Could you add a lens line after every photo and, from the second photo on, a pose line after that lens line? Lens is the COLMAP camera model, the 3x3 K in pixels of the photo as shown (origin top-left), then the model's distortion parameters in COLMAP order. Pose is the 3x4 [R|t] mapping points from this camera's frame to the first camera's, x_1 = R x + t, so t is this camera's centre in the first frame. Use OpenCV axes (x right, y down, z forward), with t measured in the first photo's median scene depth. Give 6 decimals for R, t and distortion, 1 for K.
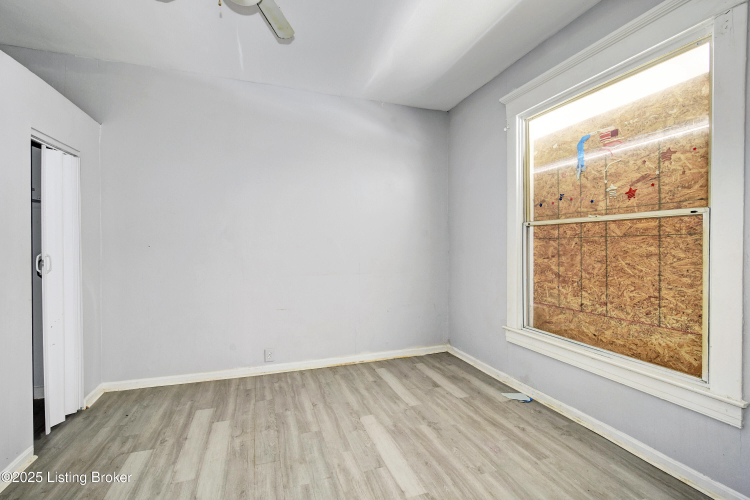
lens RADIAL K [[345.0, 0, 375.1], [0, 345.0, 247.2], [0, 0, 1]] dist [0.000669, 0.000310]
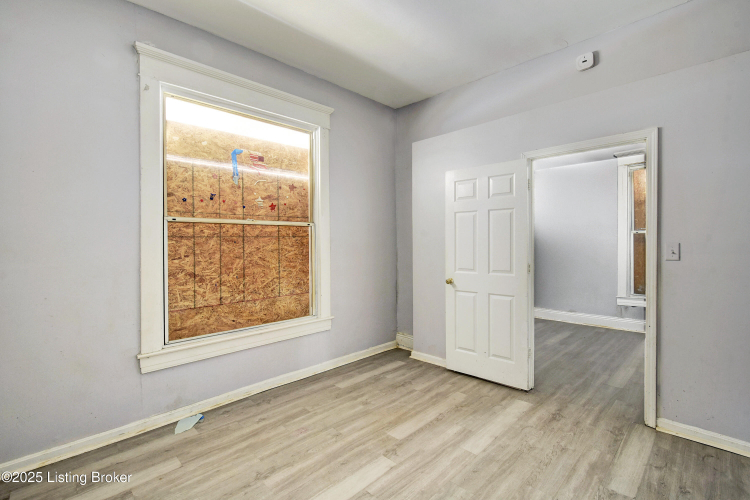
lens RADIAL K [[345.0, 0, 375.5], [0, 345.0, 248.6], [0, 0, 1]] dist [0.000669, 0.000310]
pose [[-0.439894, -0.004420, 0.898039, -0.637275], [0.019884, 0.999695, 0.014661, 0.002737], [-0.897829, 0.024306, -0.439672, 1.106861]]
